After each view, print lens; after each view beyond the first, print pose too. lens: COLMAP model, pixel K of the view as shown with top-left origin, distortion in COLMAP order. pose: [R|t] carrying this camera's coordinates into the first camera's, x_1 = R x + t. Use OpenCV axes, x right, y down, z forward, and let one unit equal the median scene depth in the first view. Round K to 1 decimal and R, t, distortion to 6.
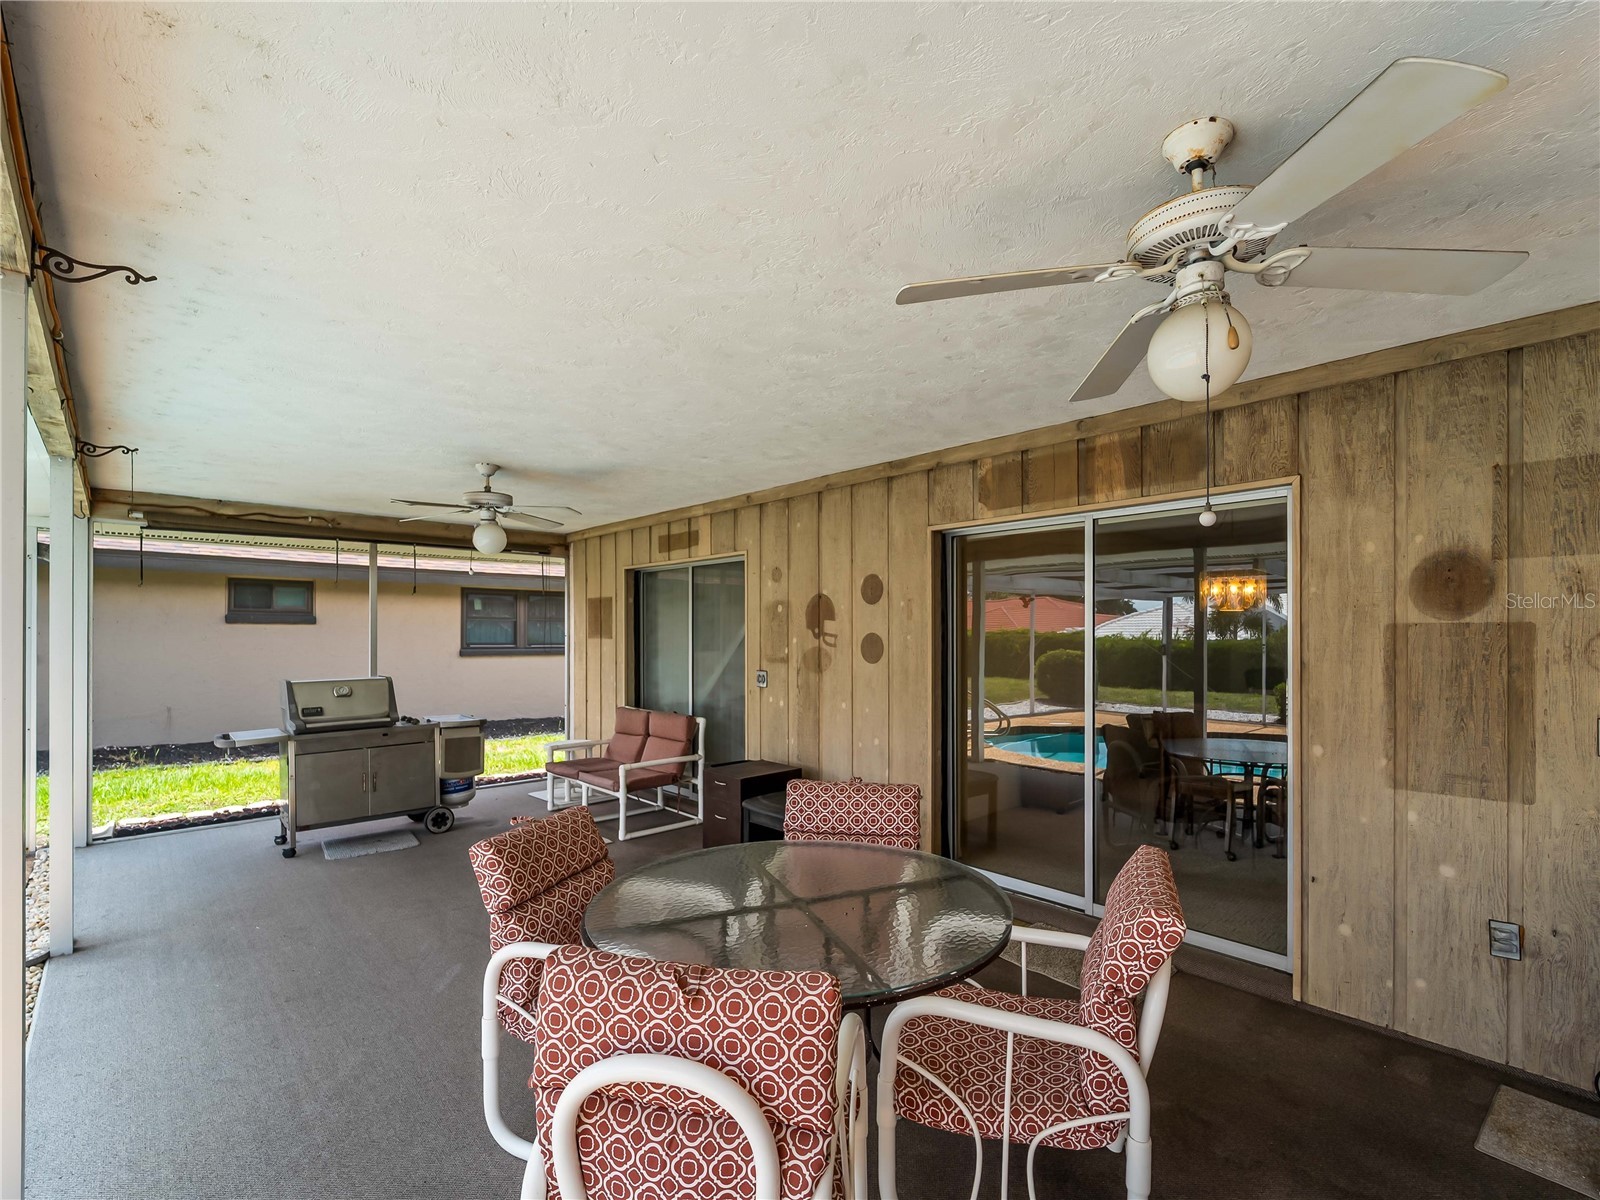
lens RADIAL K [[739.3, 0, 812.2], [0, 739.3, 626.9], [0, 0, 1]] dist [-0.002274, 0.000150]
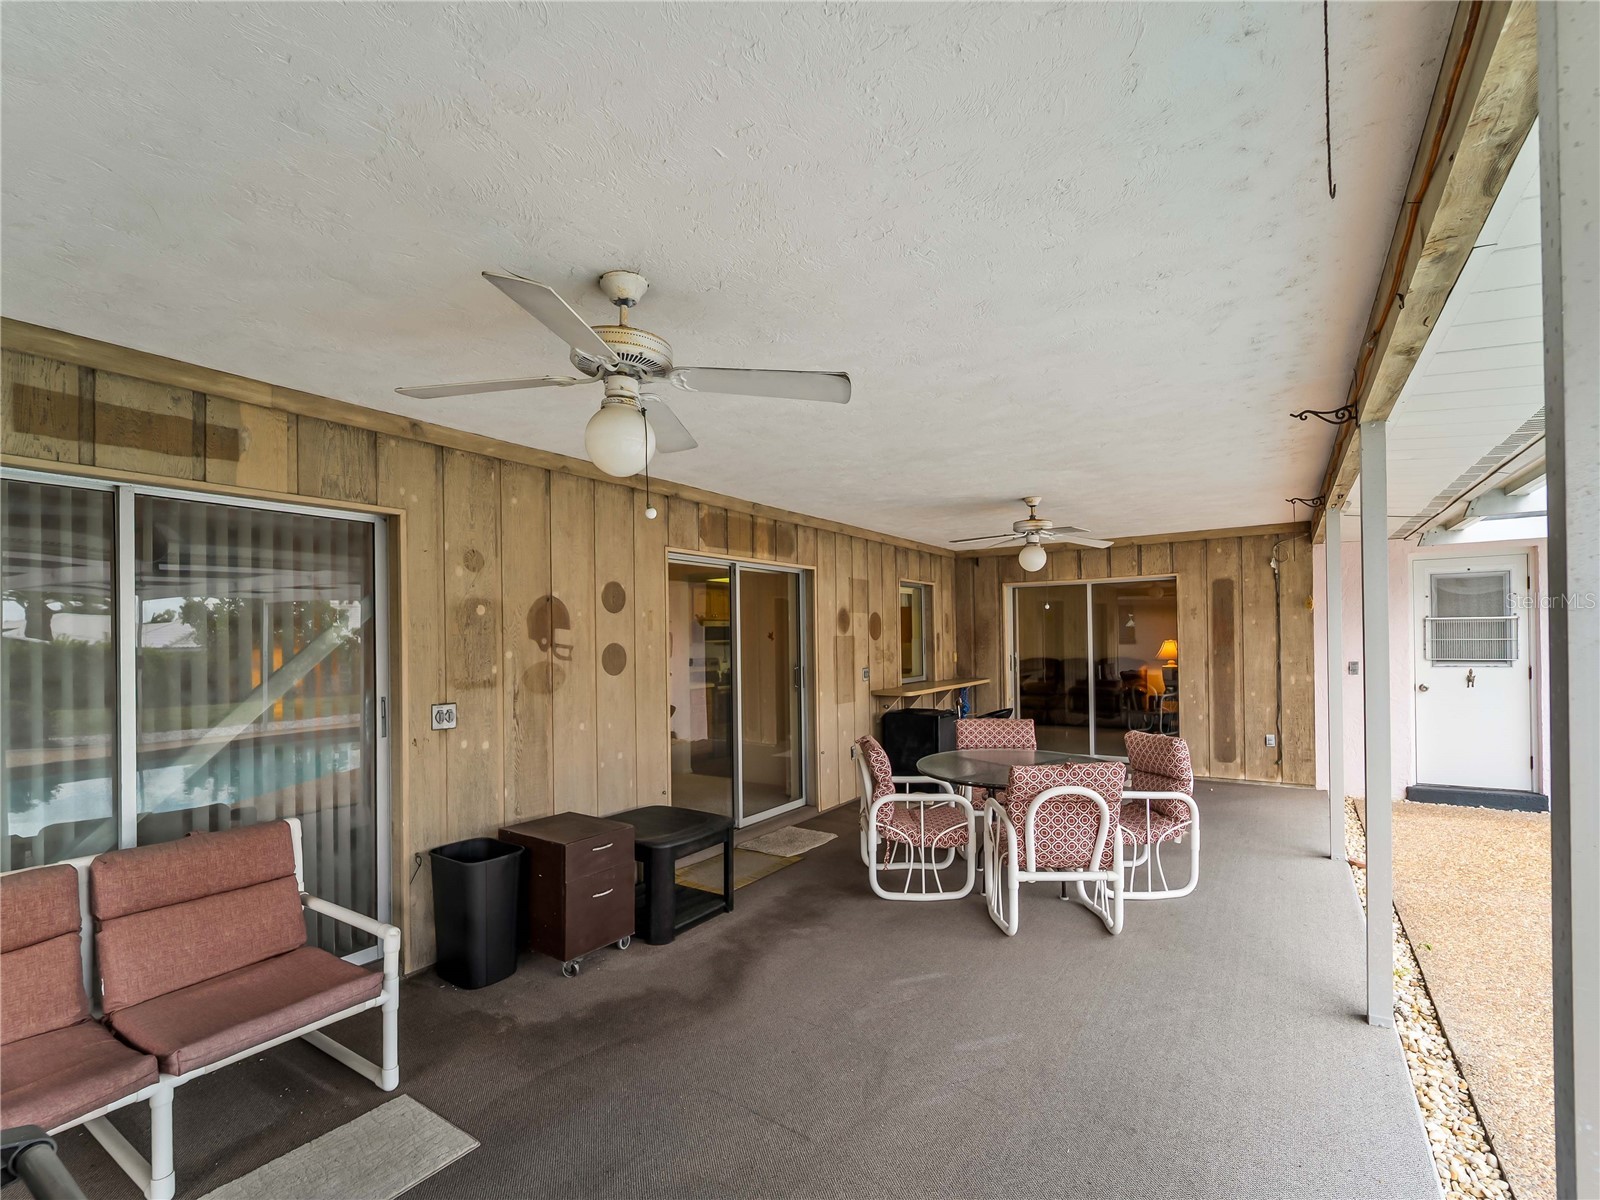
lens RADIAL K [[739.3, 0, 789.4], [0, 739.3, 639.2], [0, 0, 1]] dist [-0.002274, 0.000150]
pose [[-0.223615, 0.001669, 0.974676, -0.847395], [0.003086, 0.999995, -0.001004, 0.004283], [-0.974673, 0.002784, -0.223619, 0.936993]]
